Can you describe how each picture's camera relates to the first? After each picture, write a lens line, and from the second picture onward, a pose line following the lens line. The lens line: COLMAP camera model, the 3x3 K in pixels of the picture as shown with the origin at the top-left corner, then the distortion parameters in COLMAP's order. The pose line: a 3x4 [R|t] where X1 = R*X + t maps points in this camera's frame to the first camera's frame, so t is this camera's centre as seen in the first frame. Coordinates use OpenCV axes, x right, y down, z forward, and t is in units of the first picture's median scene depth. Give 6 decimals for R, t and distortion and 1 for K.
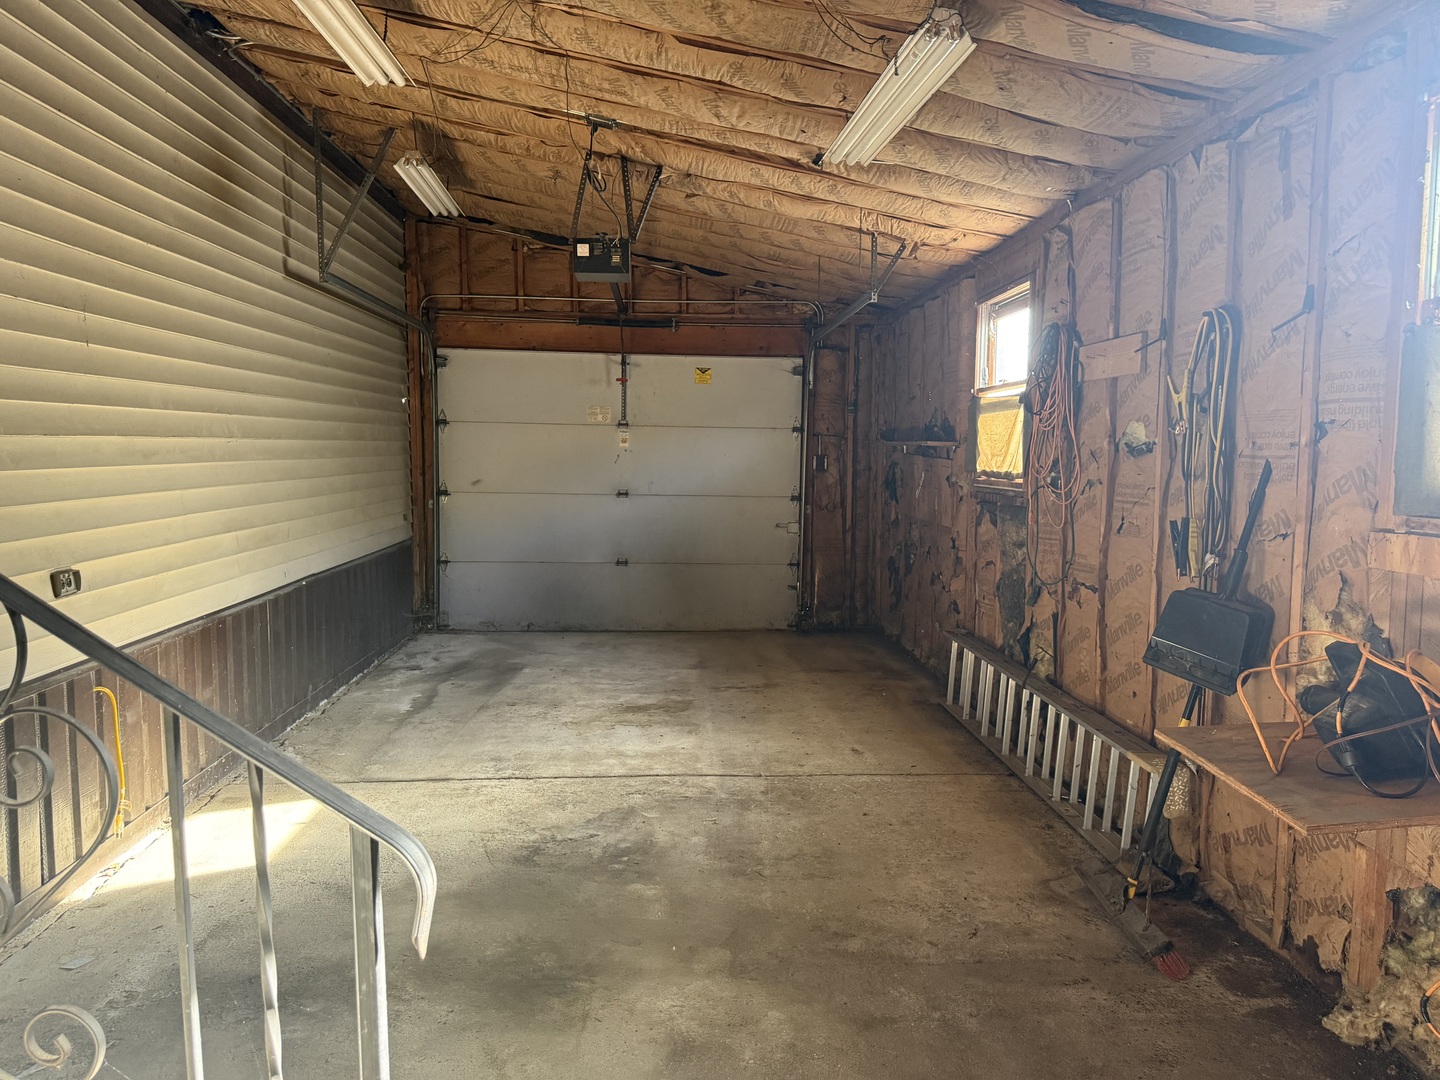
lens RADIAL K [[1006.0, 0, 720.5], [0, 1006.0, 541.9], [0, 0, 1]] dist [0.000663, 0.000058]
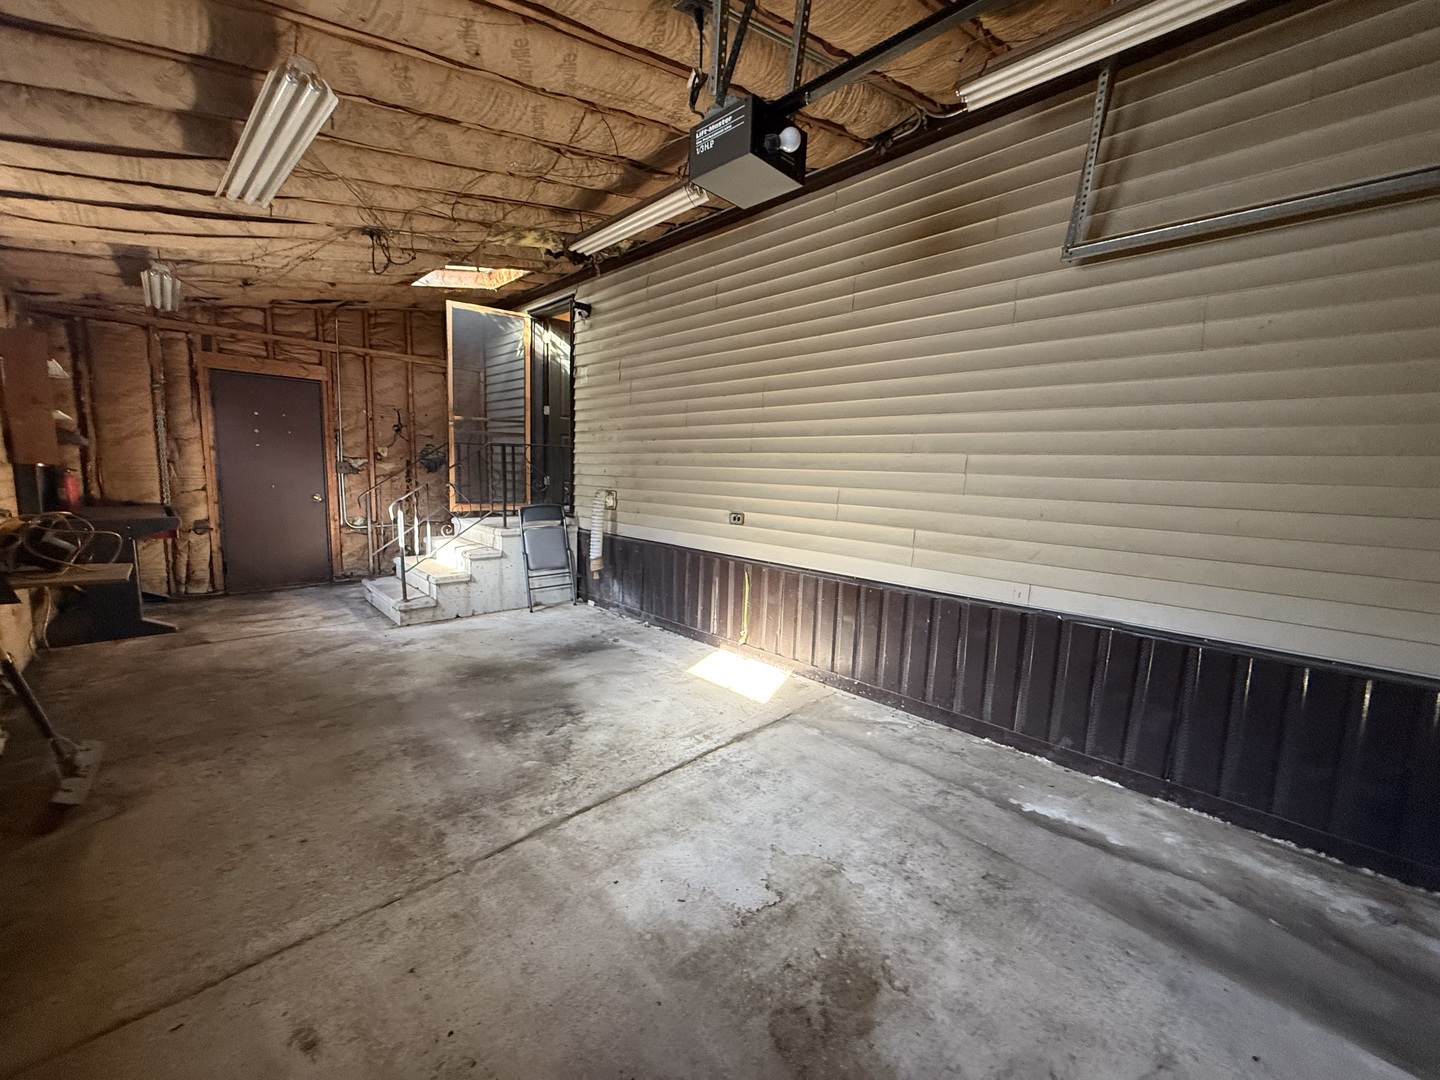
lens RADIAL K [[576.9, 0, 724.4], [0, 576.9, 539.9], [0, 0, 1]] dist [-0.000146, 0.000196]
pose [[-0.746470, 0.057102, -0.662964, 0.177485], [-0.095174, 0.976905, 0.191305, -0.120570], [0.658577, 0.205901, -0.723796, 1.470196]]
